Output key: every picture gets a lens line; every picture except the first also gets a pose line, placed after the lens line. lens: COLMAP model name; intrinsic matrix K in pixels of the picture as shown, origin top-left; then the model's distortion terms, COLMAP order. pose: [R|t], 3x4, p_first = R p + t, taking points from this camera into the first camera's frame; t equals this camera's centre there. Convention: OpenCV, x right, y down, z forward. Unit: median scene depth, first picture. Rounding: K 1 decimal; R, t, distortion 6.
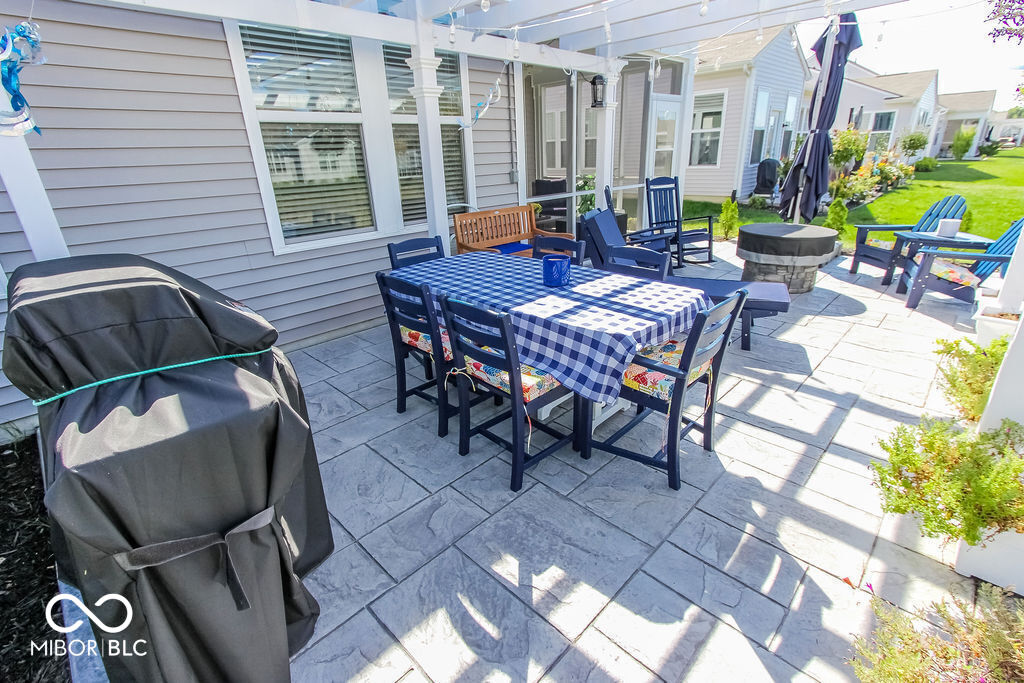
lens RADIAL K [[470.9, 0, 514.6], [0, 470.9, 334.6], [0, 0, 1]] dist [-0.000721, 0.000051]
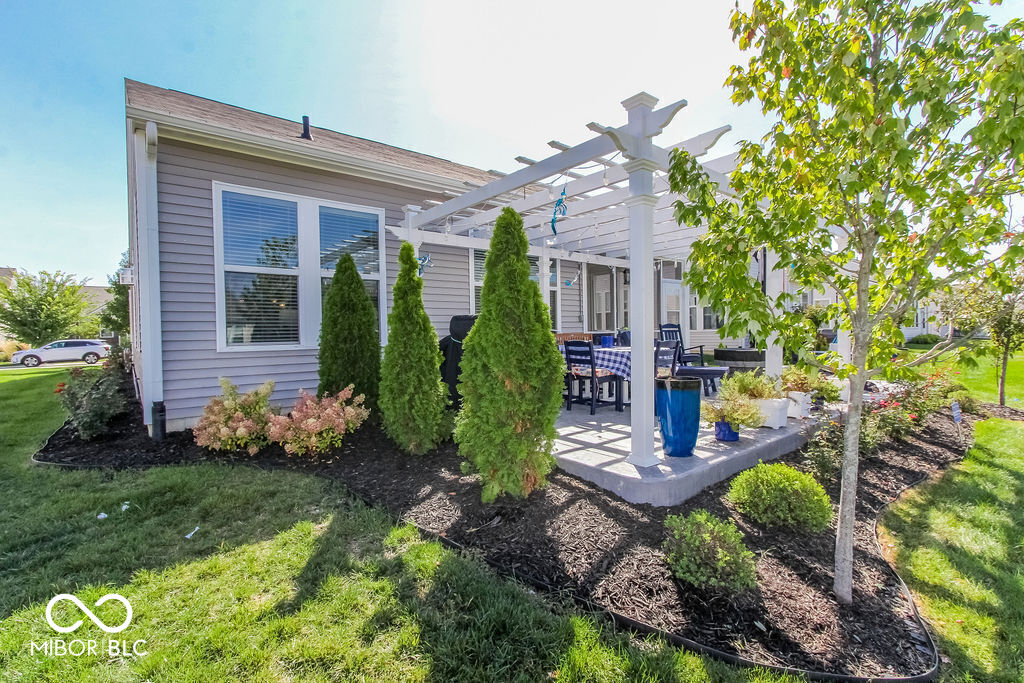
lens RADIAL K [[470.9, 0, 513.4], [0, 470.9, 342.1], [0, 0, 1]] dist [-0.000721, 0.000051]
pose [[0.994764, 0.020737, -0.100071, -0.082386], [-0.053646, 0.939400, -0.338599, 0.396290], [0.086985, 0.342195, 0.935594, -0.718968]]
